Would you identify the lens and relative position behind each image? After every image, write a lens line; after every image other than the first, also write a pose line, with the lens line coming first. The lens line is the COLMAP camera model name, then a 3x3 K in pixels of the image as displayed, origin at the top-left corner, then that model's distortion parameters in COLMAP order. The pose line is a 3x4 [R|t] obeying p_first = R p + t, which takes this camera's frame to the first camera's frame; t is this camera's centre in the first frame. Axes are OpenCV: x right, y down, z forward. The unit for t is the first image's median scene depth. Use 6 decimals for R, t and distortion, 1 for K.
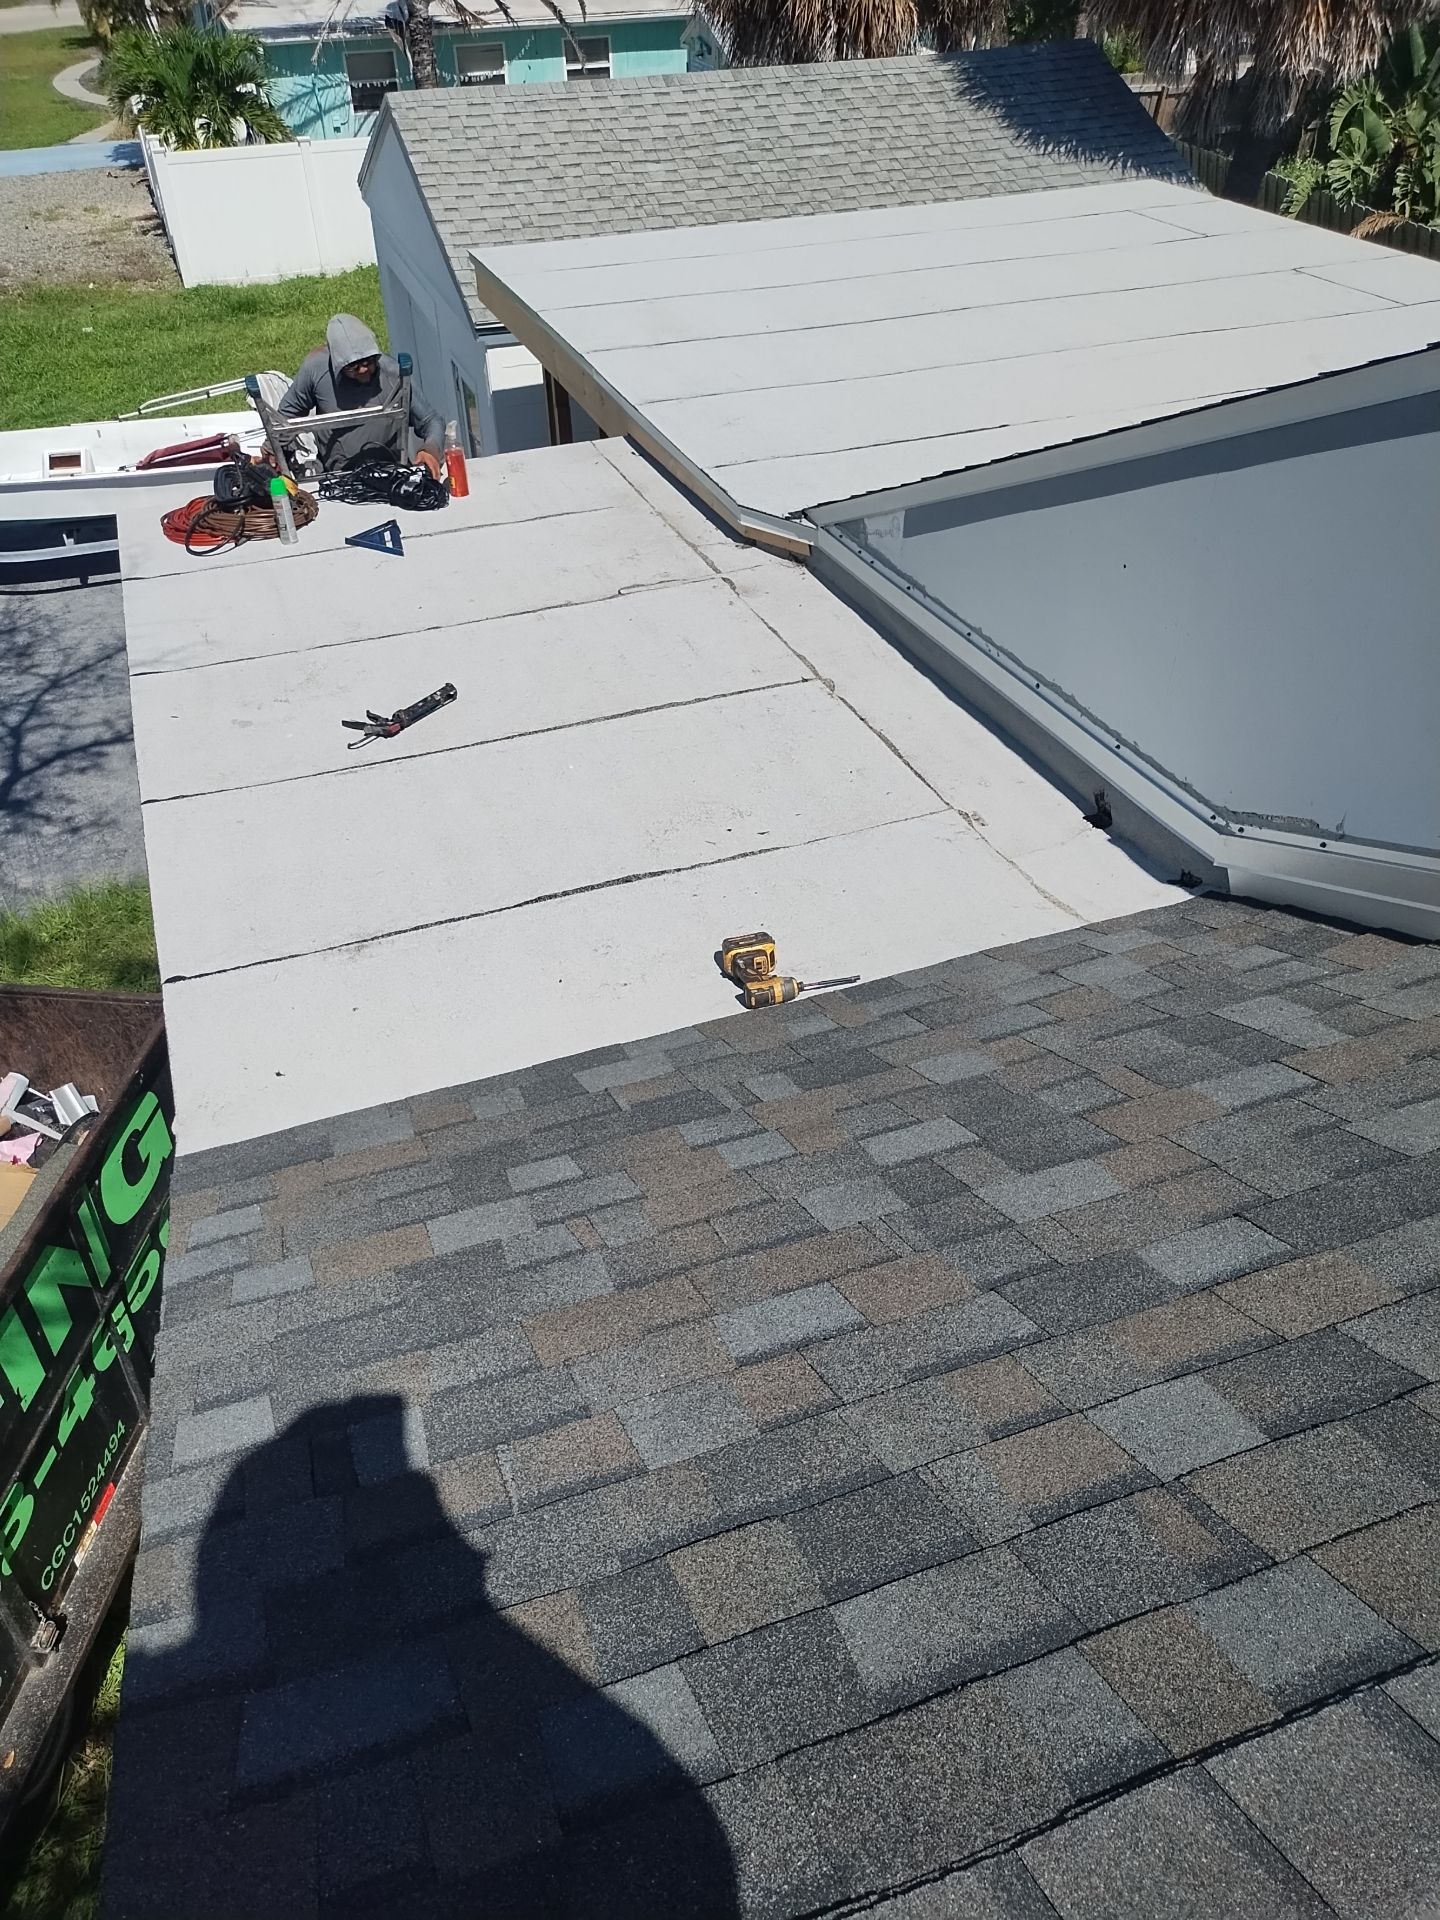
lens RADIAL K [[1390.2, 0, 816.3], [0, 1390.2, 968.6], [0, 0, 1]] dist [0.135111, -0.122778]
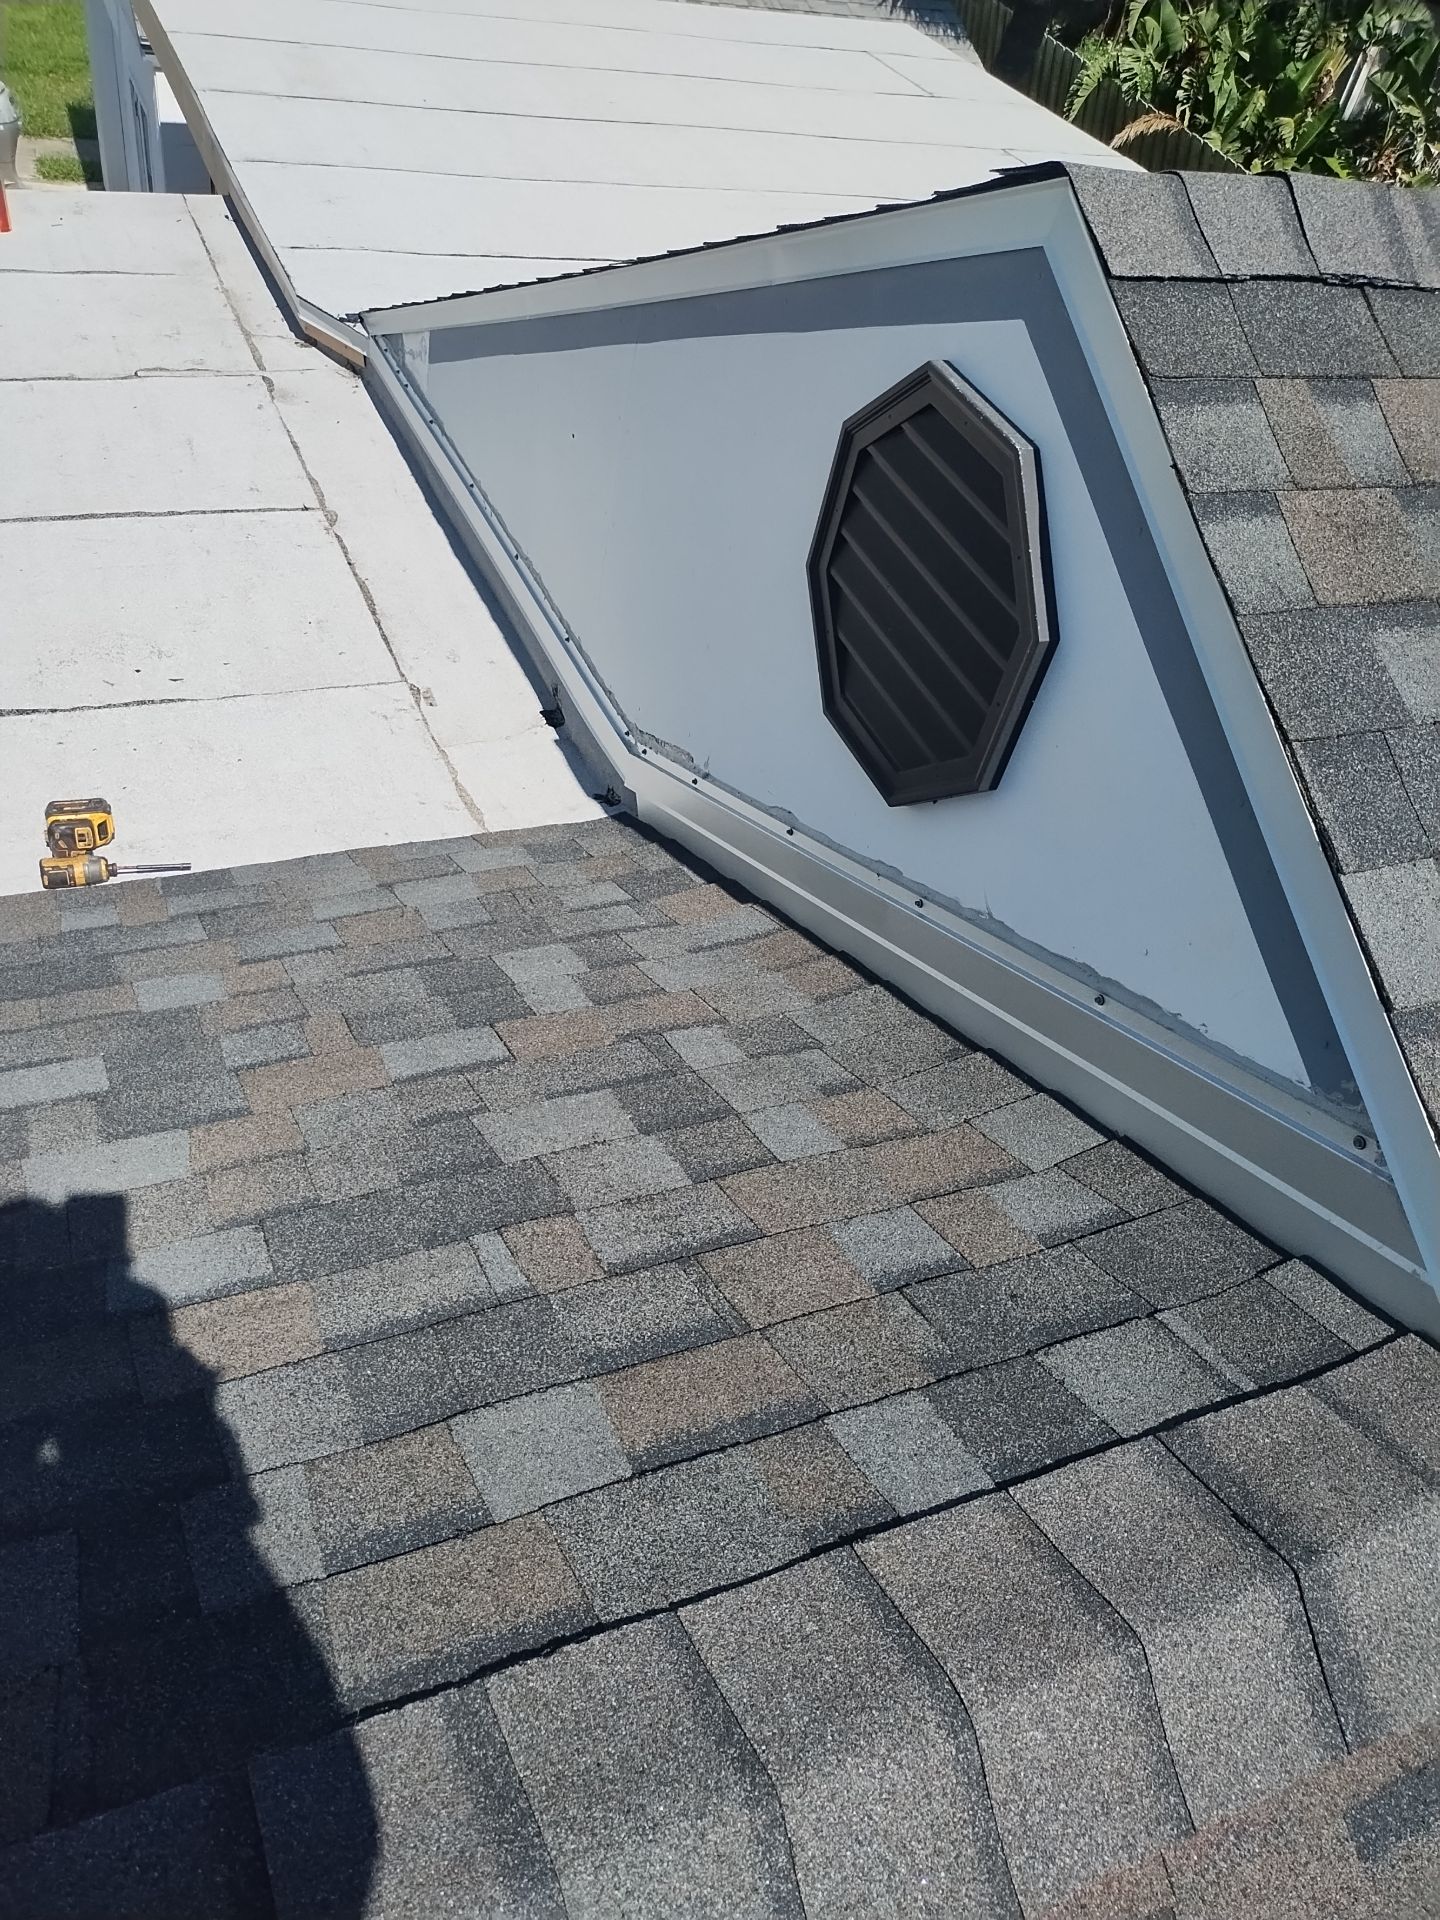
lens RADIAL K [[1398.3, 0, 711.4], [0, 1398.3, 1000.0], [0, 0, 1]] dist [0.053906, -0.041956]
pose [[0.984140, 0.096925, 0.148574, 0.188837], [-0.114617, 0.986668, 0.115535, -0.041094], [-0.135395, -0.130732, 0.982129, 0.053364]]
